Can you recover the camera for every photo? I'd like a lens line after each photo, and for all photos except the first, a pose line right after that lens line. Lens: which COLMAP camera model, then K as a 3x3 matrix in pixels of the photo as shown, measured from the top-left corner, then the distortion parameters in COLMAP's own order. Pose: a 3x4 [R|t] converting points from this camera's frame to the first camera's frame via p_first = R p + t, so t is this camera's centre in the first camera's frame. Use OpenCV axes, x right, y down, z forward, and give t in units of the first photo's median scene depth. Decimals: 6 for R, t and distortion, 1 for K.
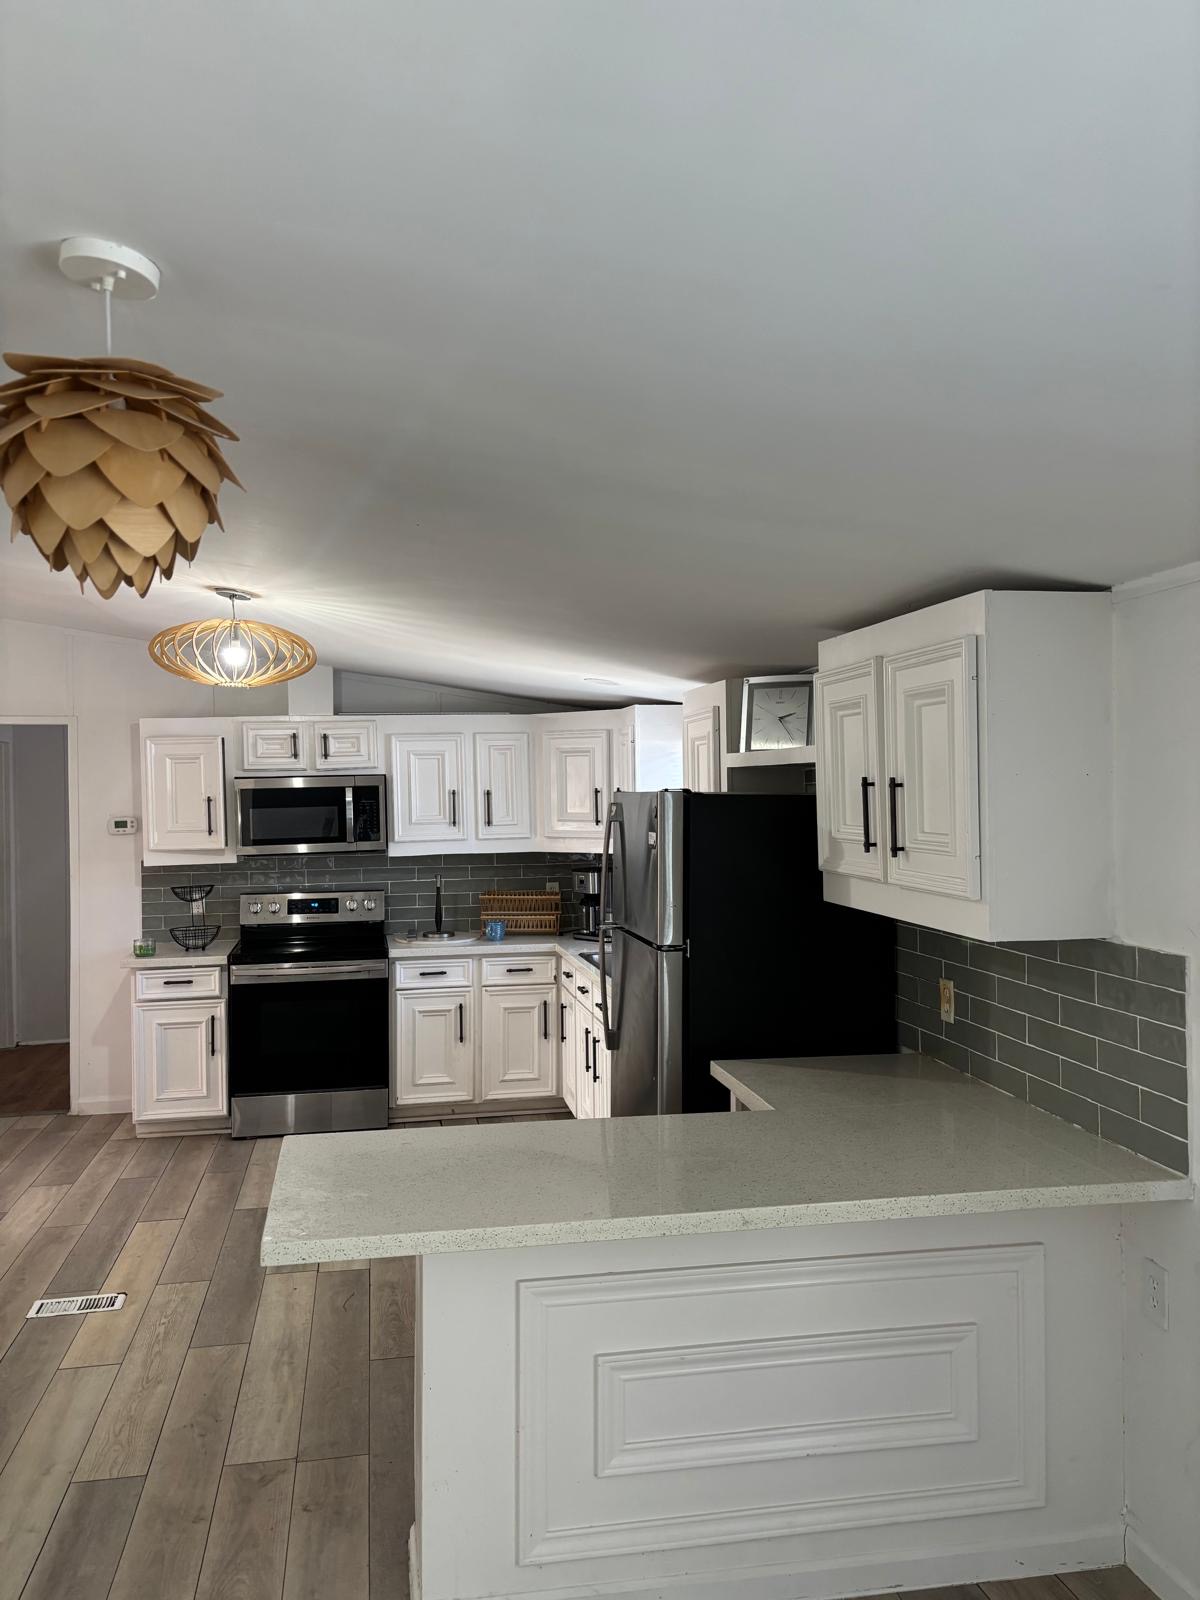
lens RADIAL K [[1217.0, 0, 586.9], [0, 1217.0, 797.4], [0, 0, 1]] dist [0.058908, -0.049665]
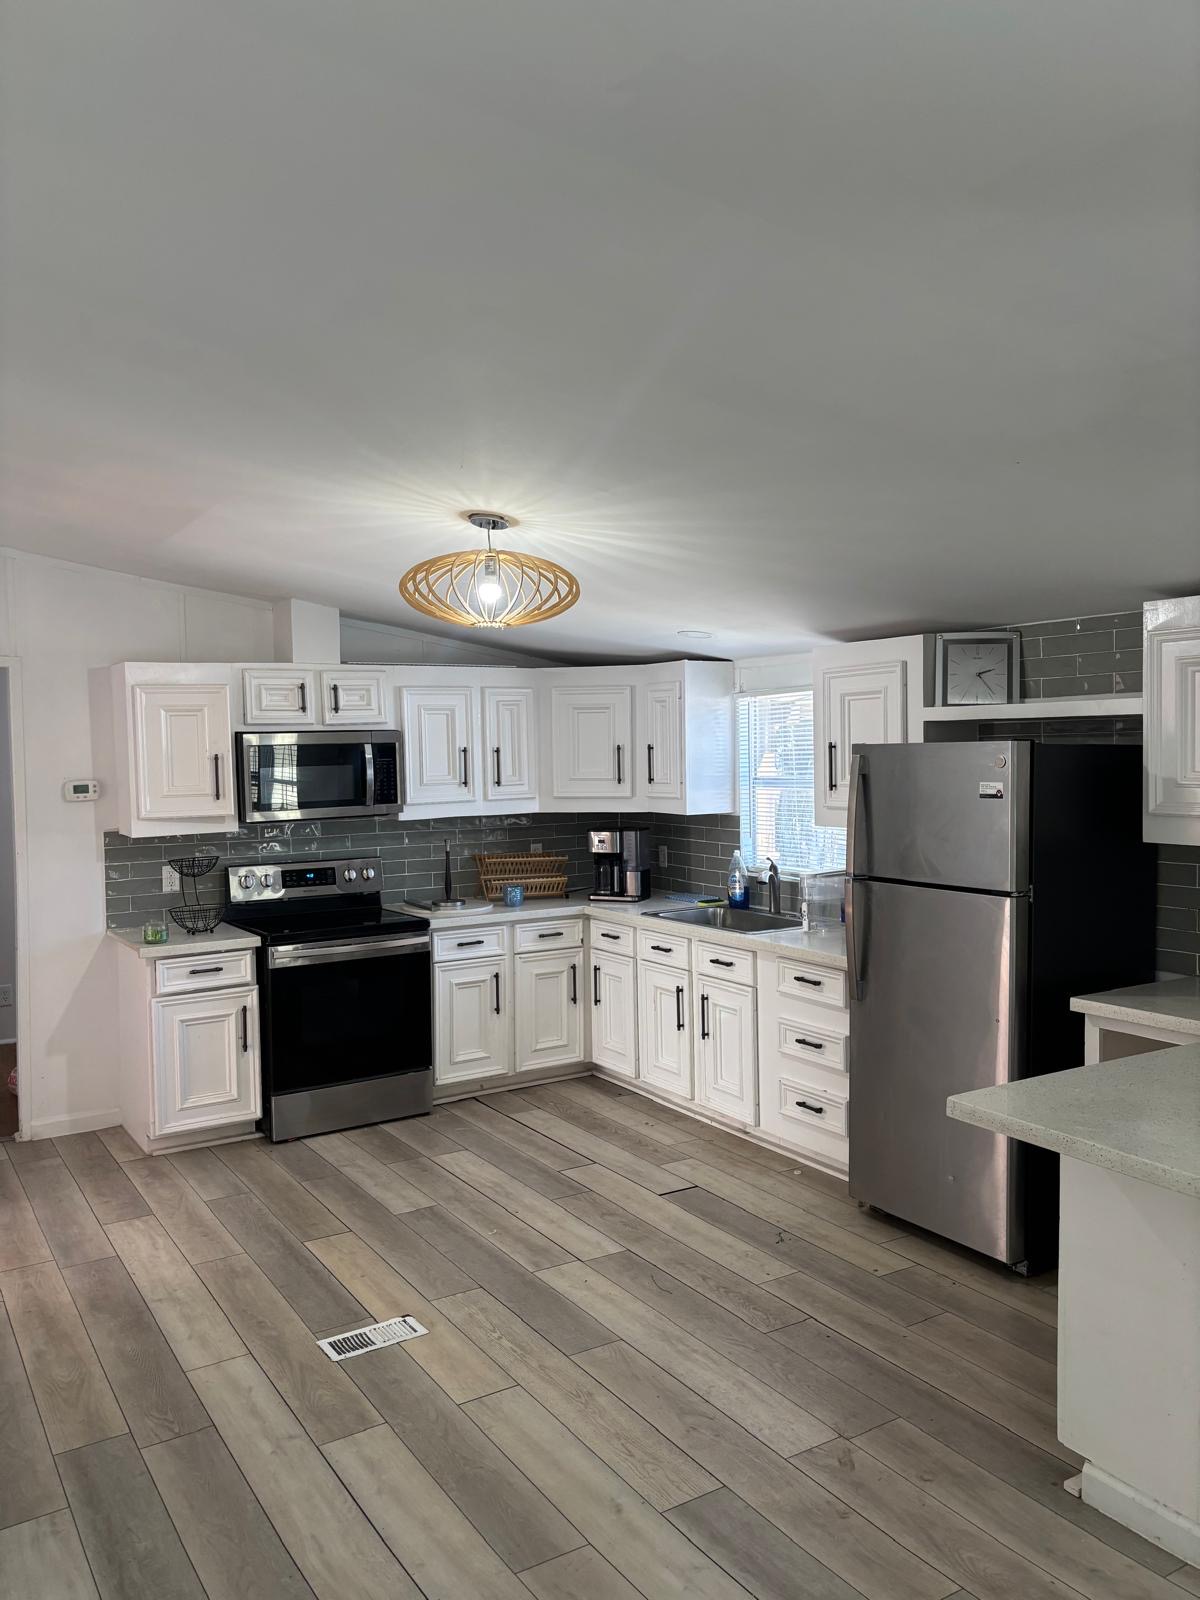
lens RADIAL K [[1217.0, 0, 587.6], [0, 1217.0, 799.4], [0, 0, 1]] dist [0.058908, -0.049665]
pose [[0.928229, -0.017598, 0.371594, -0.386333], [0.006682, 0.999508, 0.030644, 0.005952], [-0.371950, -0.025962, 0.927890, 0.101218]]
